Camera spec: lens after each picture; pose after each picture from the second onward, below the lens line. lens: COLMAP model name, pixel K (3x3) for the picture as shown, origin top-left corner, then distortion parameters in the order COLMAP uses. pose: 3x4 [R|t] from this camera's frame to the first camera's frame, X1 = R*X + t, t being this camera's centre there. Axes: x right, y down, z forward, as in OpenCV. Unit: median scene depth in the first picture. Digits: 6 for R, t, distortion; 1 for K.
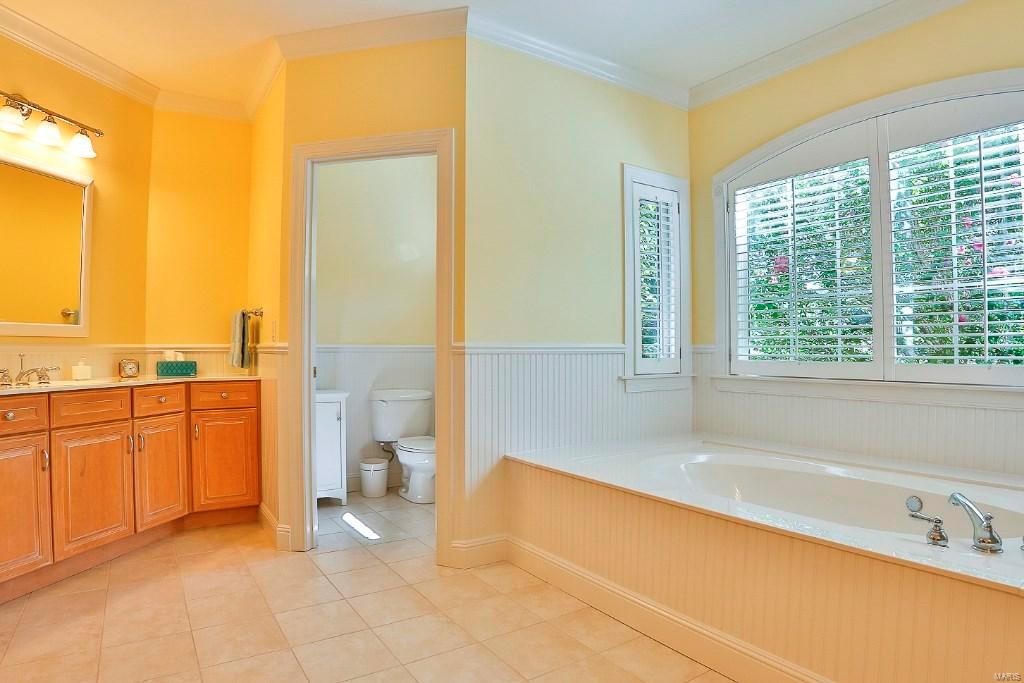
lens RADIAL K [[603.3, 0, 512.0], [0, 603.3, 341.5], [0, 0, 1]] dist [-0.094805, 0.000486]
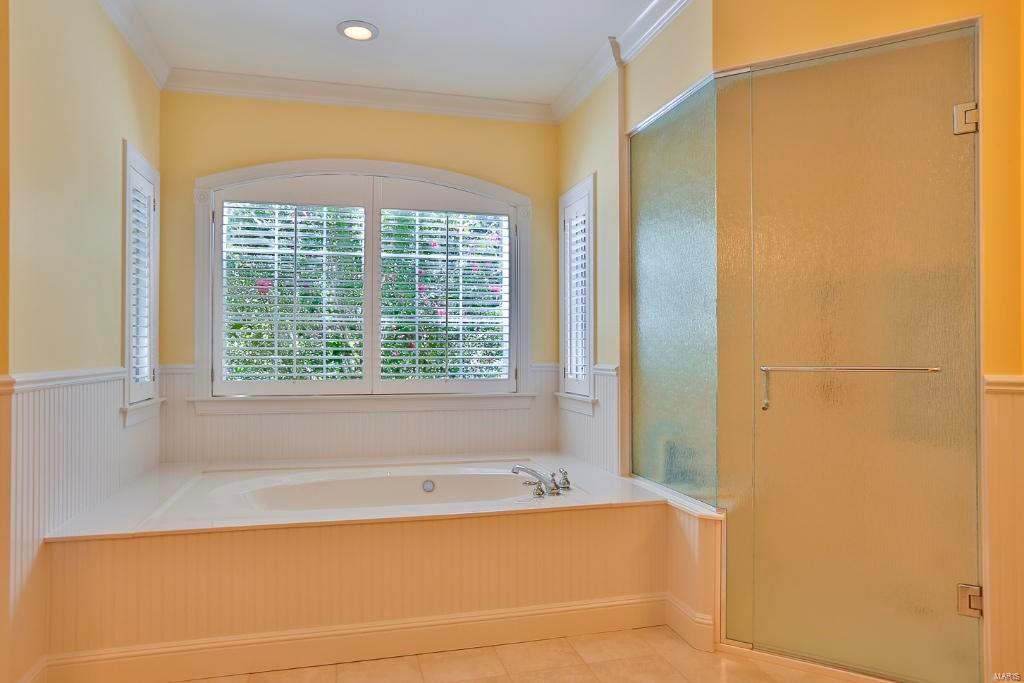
lens RADIAL K [[659.7, 0, 512.0], [0, 659.7, 341.5], [0, 0, 1]] dist [-0.000955, 0.000146]
pose [[0.305364, 0.011216, 0.952170, -0.523394], [-0.013737, 0.999878, -0.007372, -0.032310], [-0.952137, -0.010829, 0.305481, 0.253206]]
